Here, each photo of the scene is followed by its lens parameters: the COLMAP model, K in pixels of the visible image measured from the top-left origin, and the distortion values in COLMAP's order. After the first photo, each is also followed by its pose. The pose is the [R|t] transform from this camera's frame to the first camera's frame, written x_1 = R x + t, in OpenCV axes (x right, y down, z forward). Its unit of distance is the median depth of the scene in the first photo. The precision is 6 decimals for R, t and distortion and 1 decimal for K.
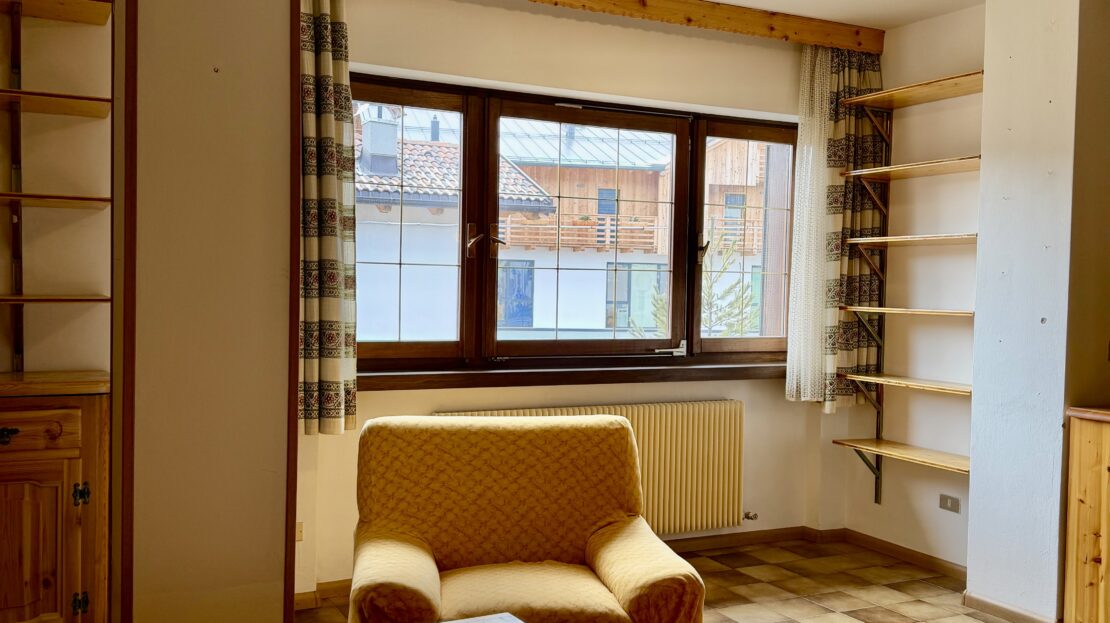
lens RADIAL K [[1033.9, 0, 555.0], [0, 1033.9, 311.5], [0, 0, 1]] dist [0.177861, -0.321792]
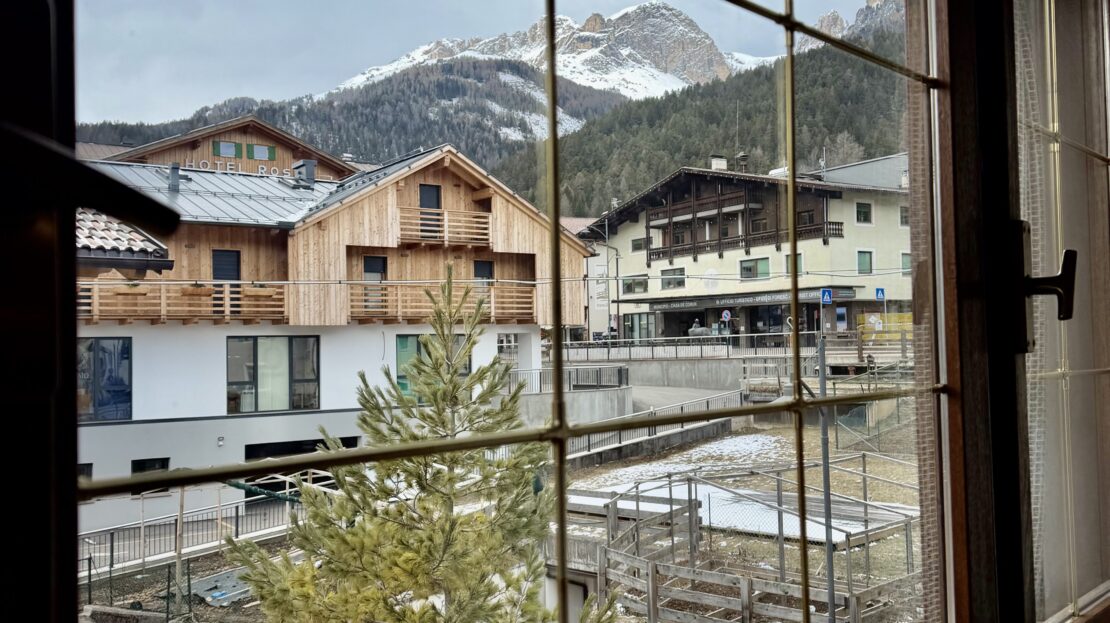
lens RADIAL K [[1033.9, 0, 555.0], [0, 1033.9, 311.5], [0, 0, 1]] dist [0.177861, -0.321792]
pose [[0.933395, -0.025431, 0.357949, -0.005797], [0.048902, 0.997195, -0.056670, -0.006184], [-0.355503, 0.070400, 0.932020, 0.107340]]
